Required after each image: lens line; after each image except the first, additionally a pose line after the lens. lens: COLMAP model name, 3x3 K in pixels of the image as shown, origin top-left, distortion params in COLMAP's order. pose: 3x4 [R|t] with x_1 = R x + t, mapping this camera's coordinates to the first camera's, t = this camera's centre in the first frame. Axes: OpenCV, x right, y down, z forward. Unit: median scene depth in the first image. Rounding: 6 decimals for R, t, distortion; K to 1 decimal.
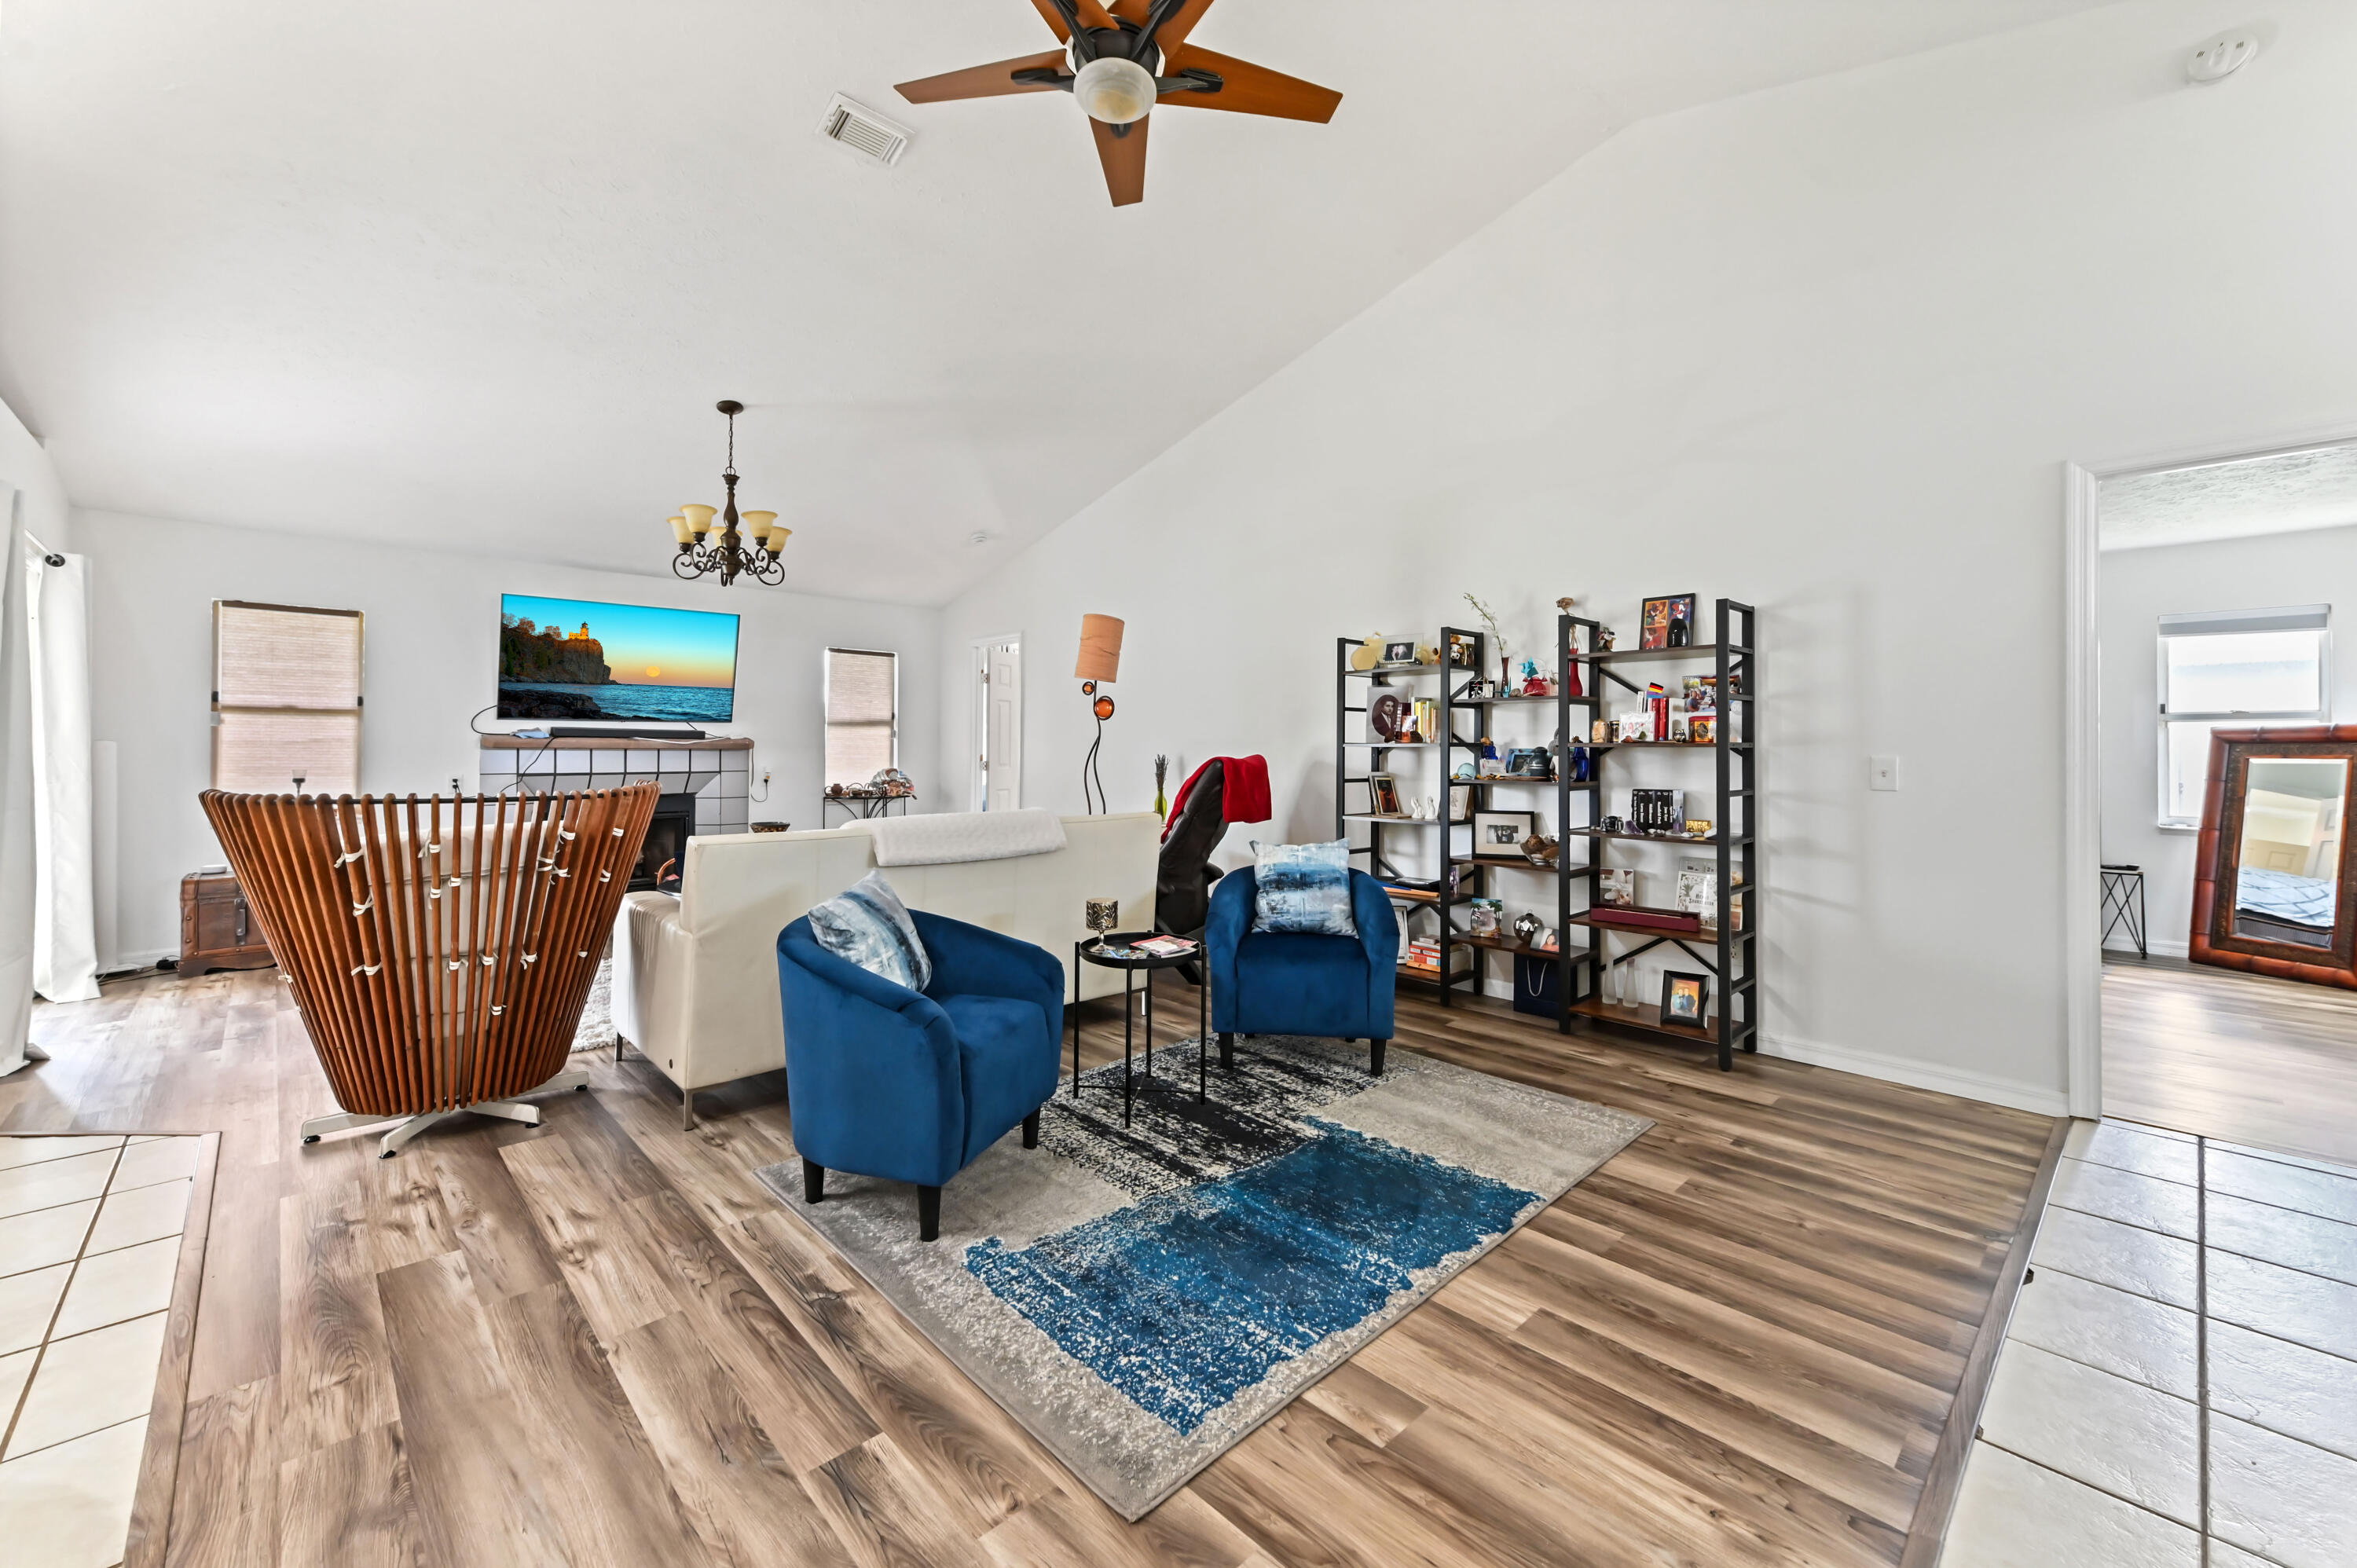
lens RADIAL K [[937.7, 0, 1185.8], [0, 937.7, 738.0], [0, 0, 1]] dist [0.015675, -0.000287]
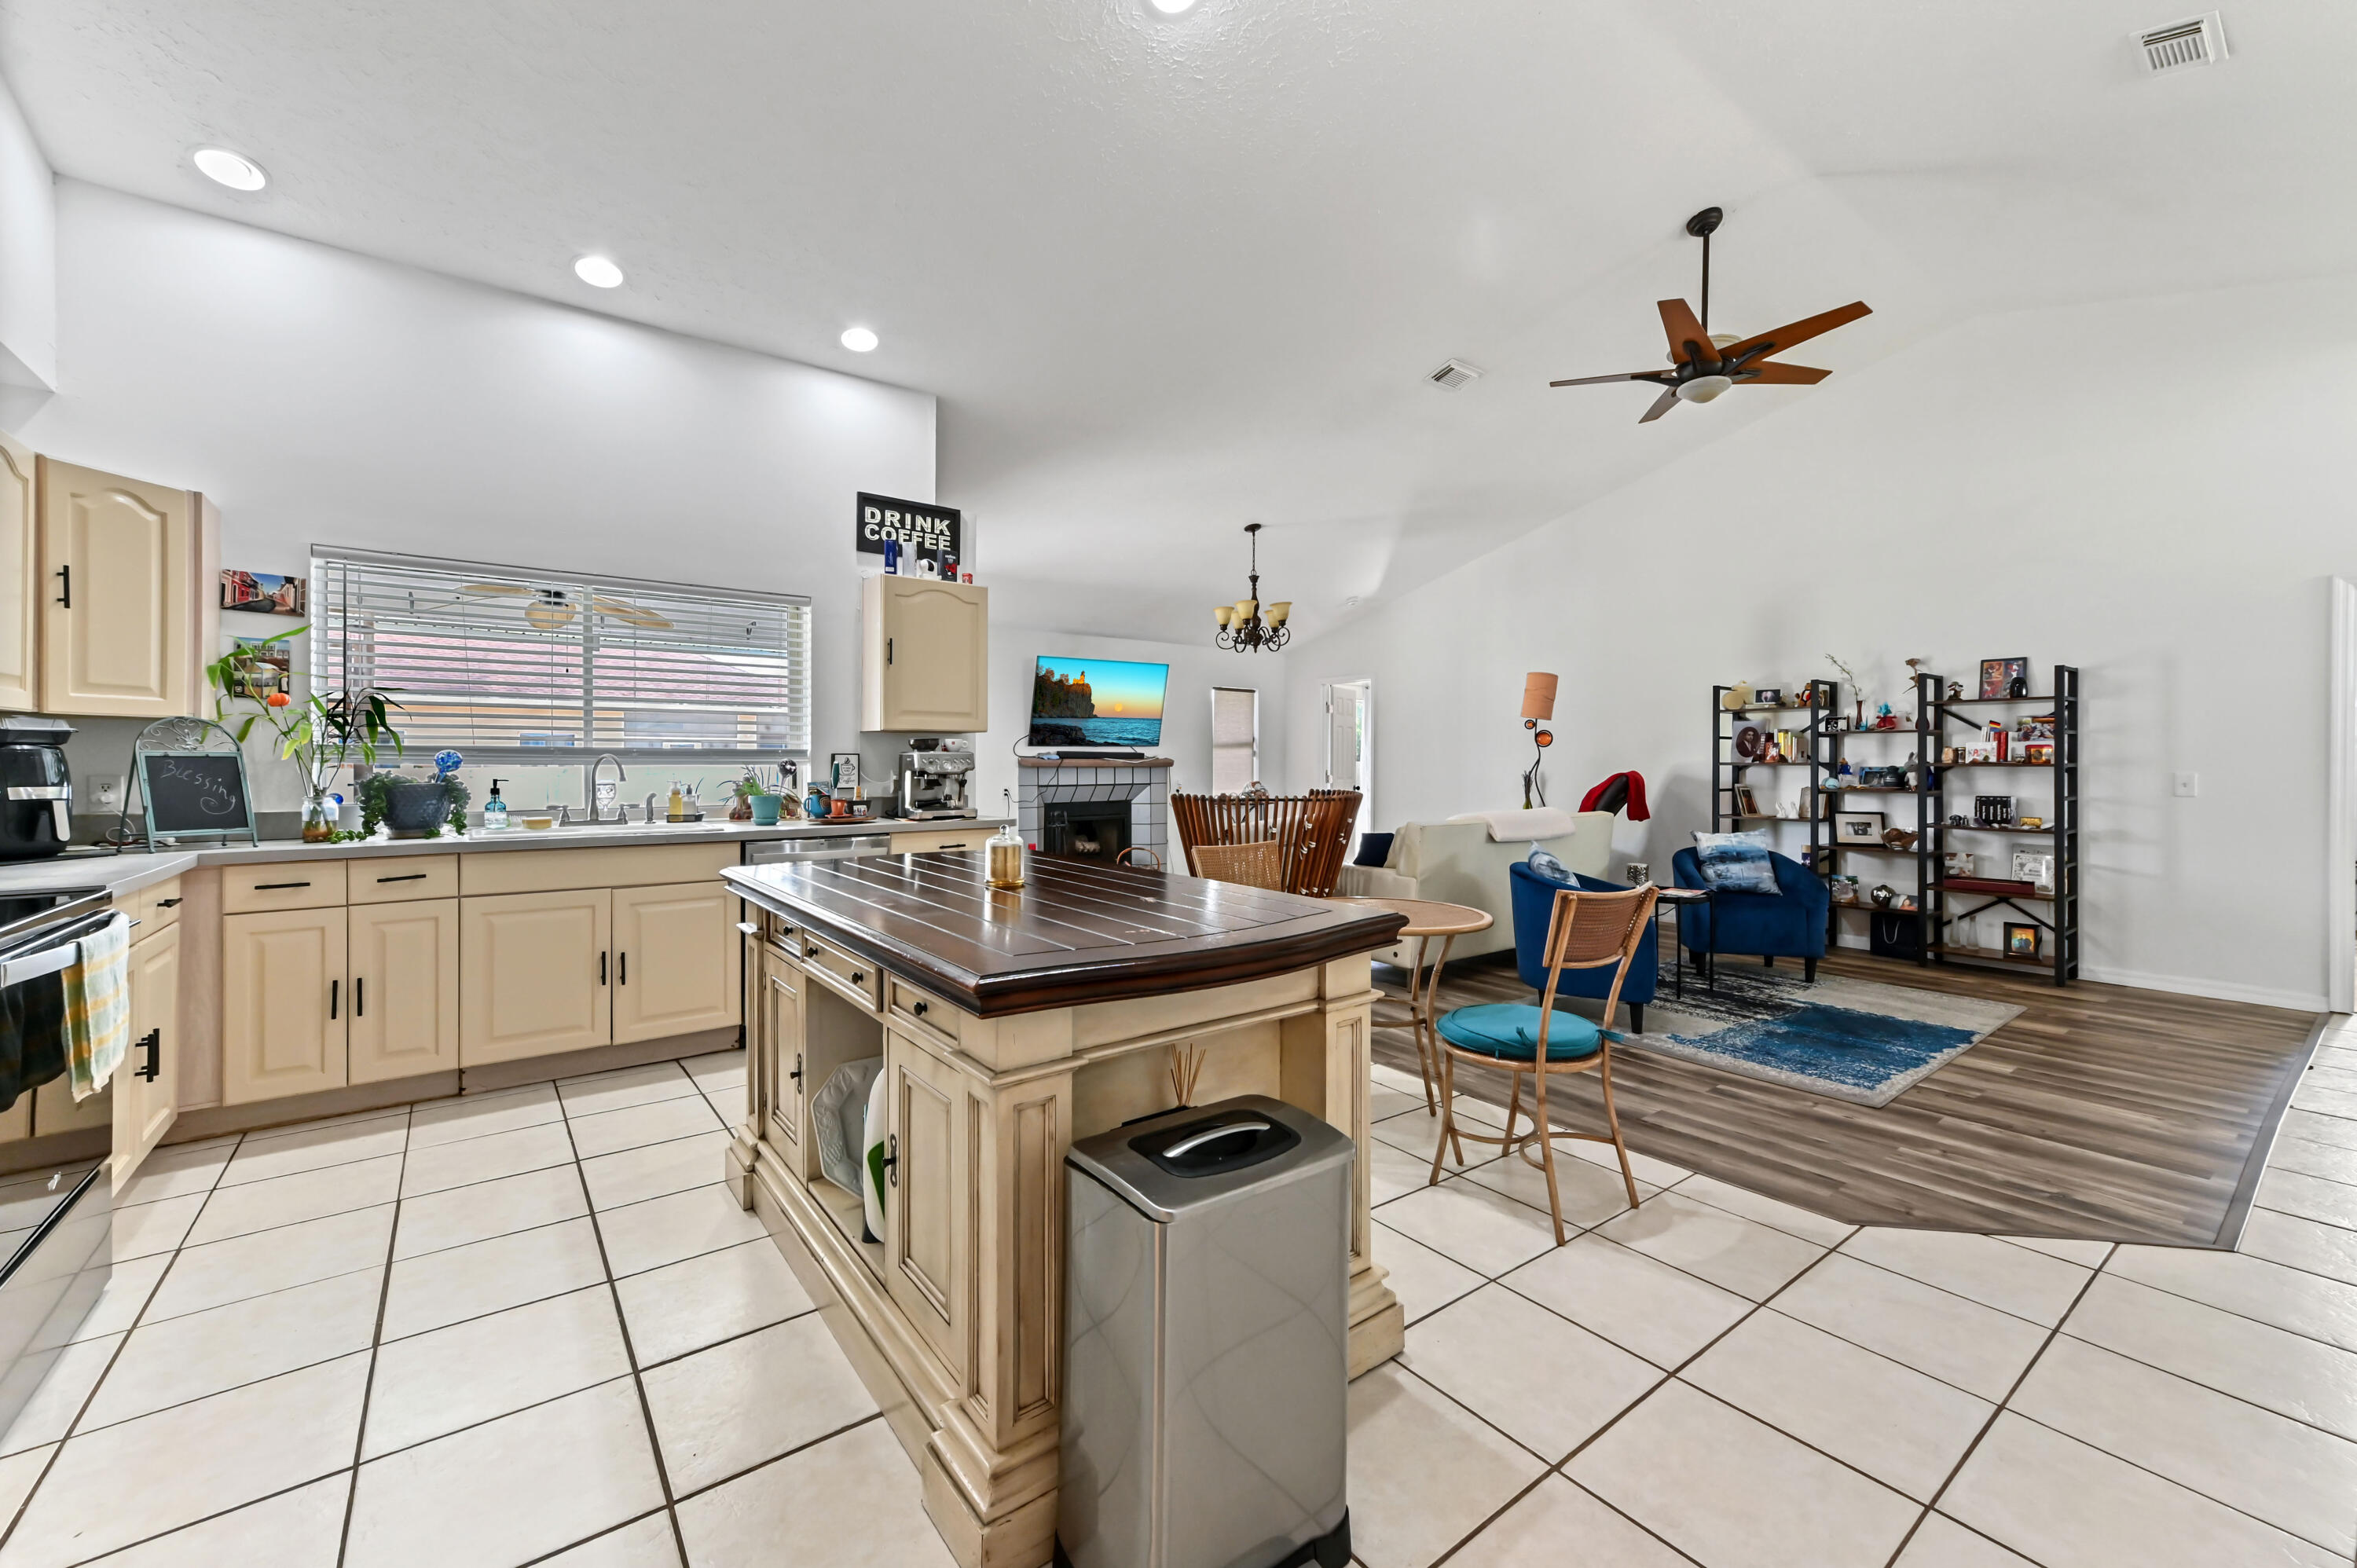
lens RADIAL K [[937.7, 0, 1192.0], [0, 937.7, 762.9], [0, 0, 1]] dist [0.015675, -0.000287]
pose [[0.994256, -0.003086, -0.106988, -0.623064], [0.004576, 0.999896, 0.013688, -0.023341], [0.106934, -0.014099, 0.994166, -0.621121]]
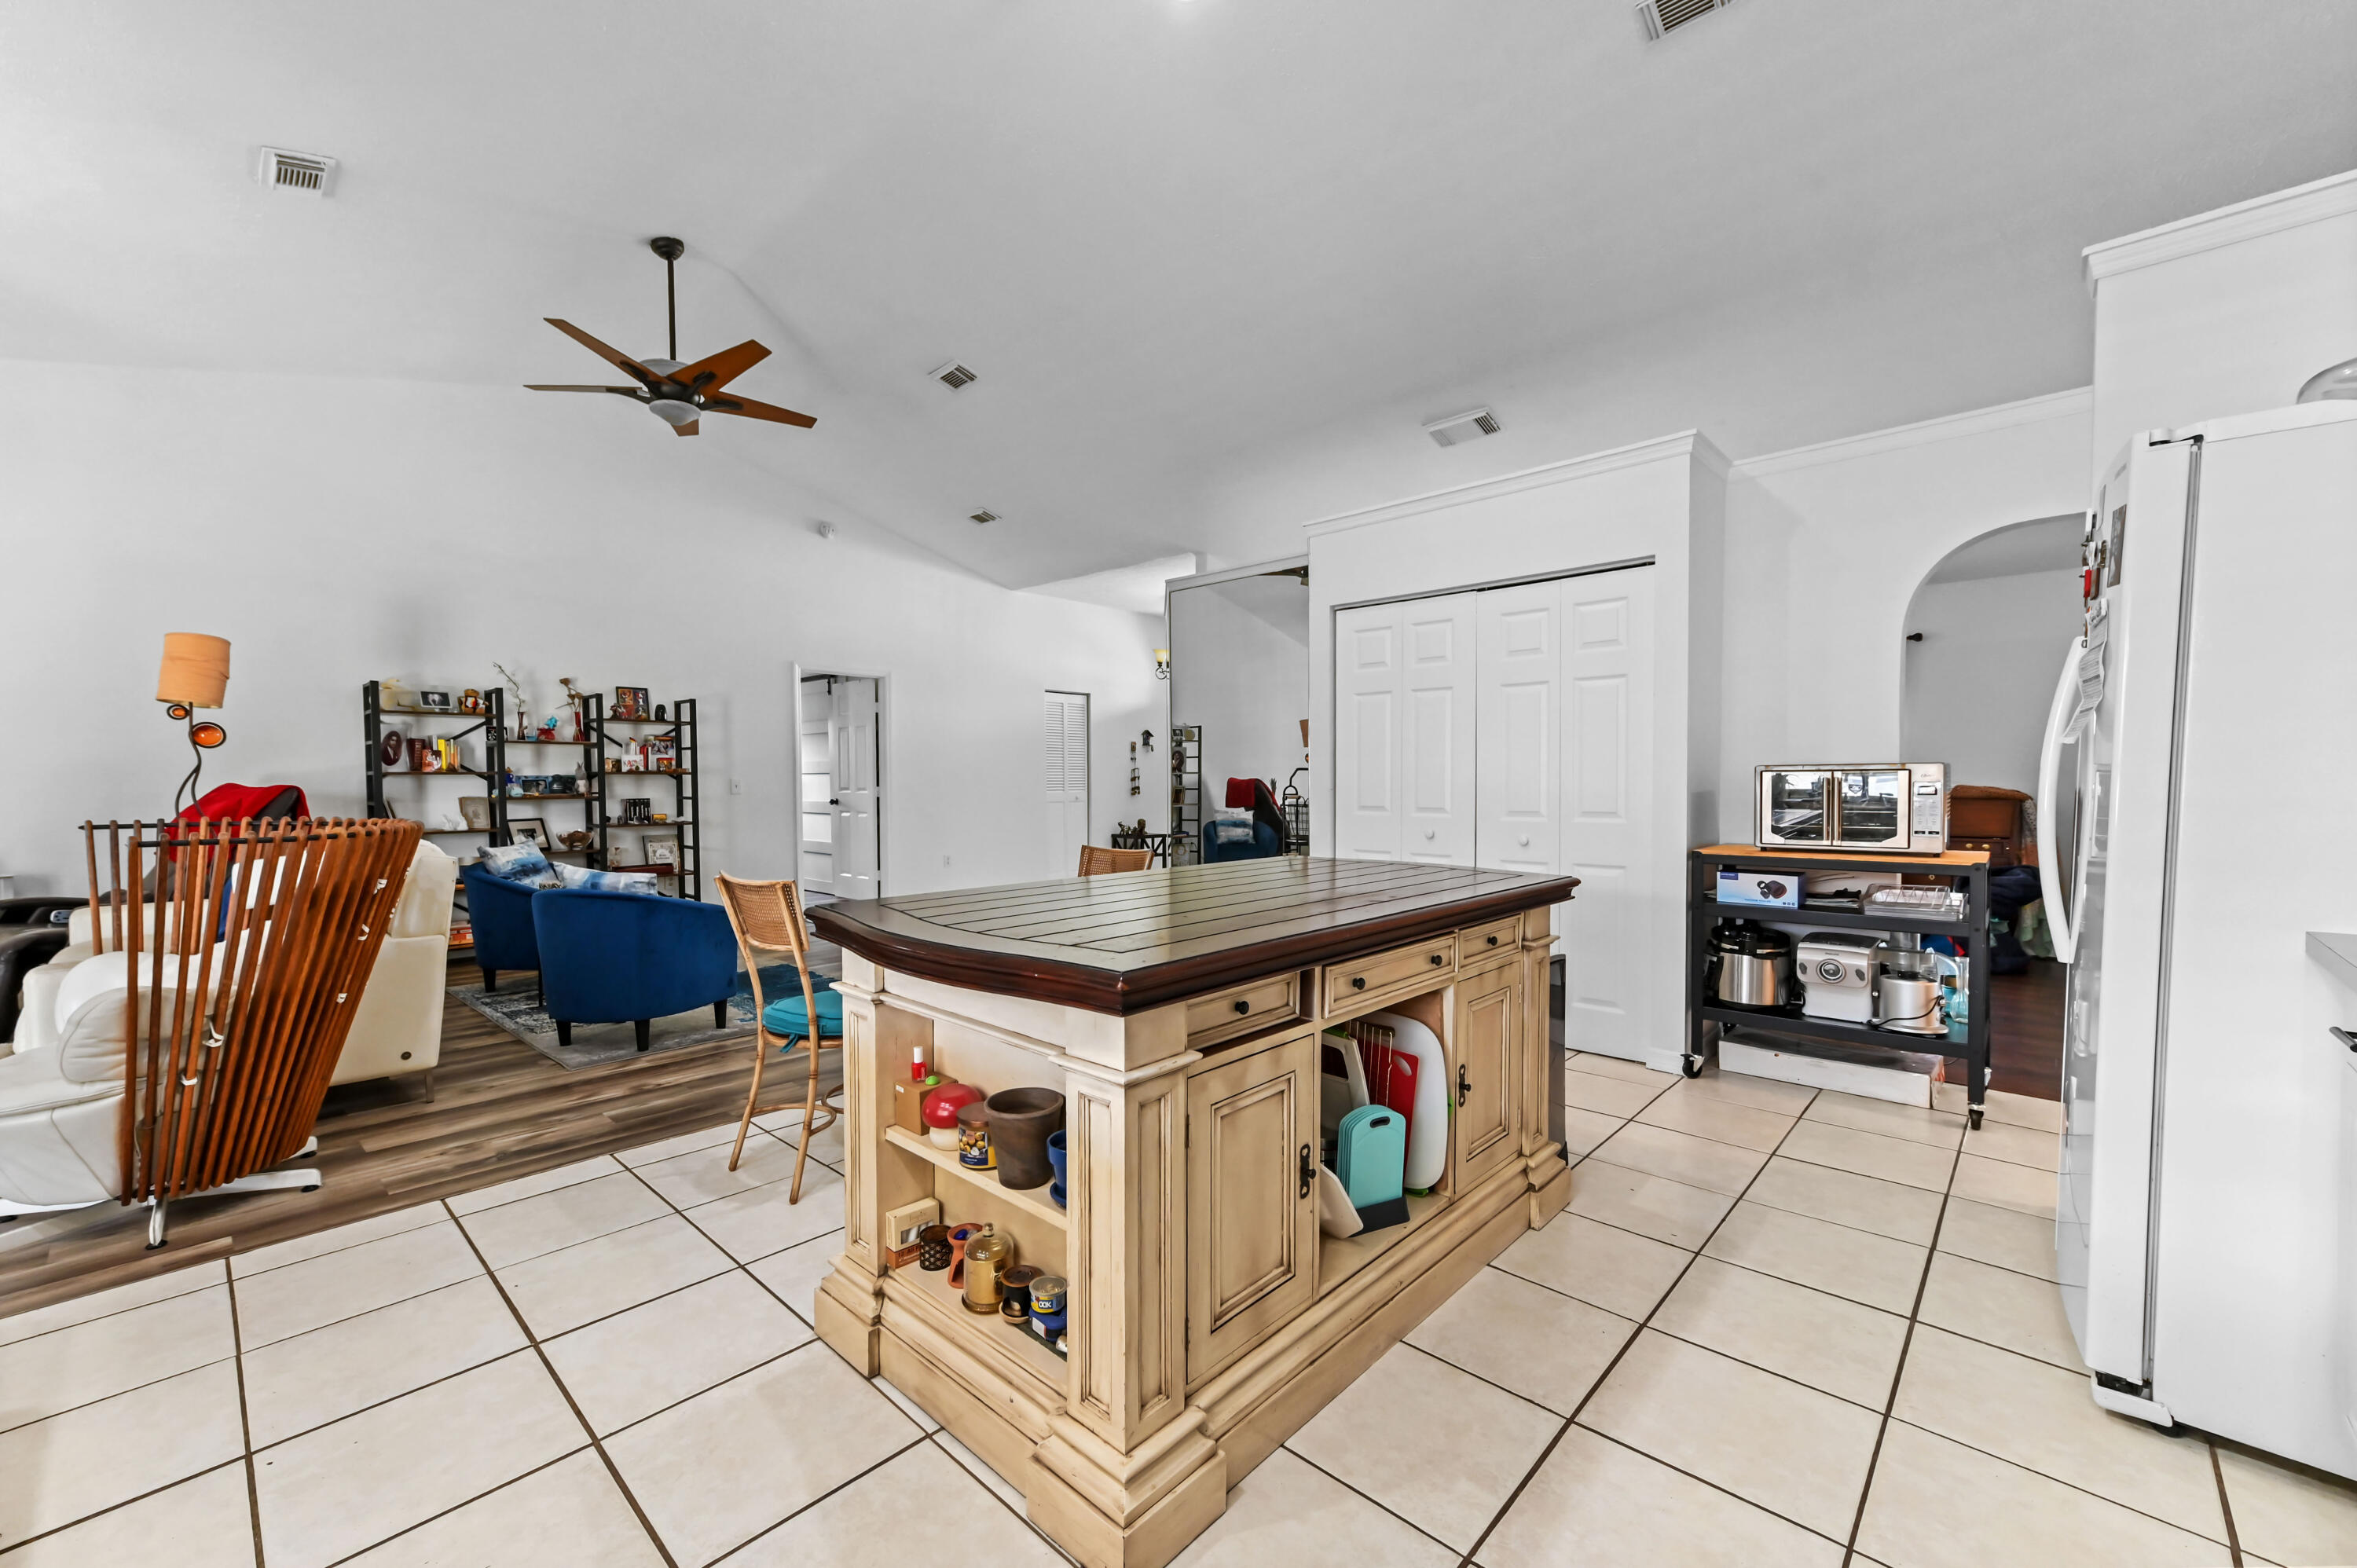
lens RADIAL K [[937.7, 0, 1171.9], [0, 937.7, 813.7], [0, 0, 1]] dist [0.015675, -0.000287]
pose [[-0.061336, -0.045732, 0.997069, -1.490784], [-0.010963, 0.998920, 0.045143, -0.009152], [-0.998057, -0.008162, -0.061771, 0.125655]]
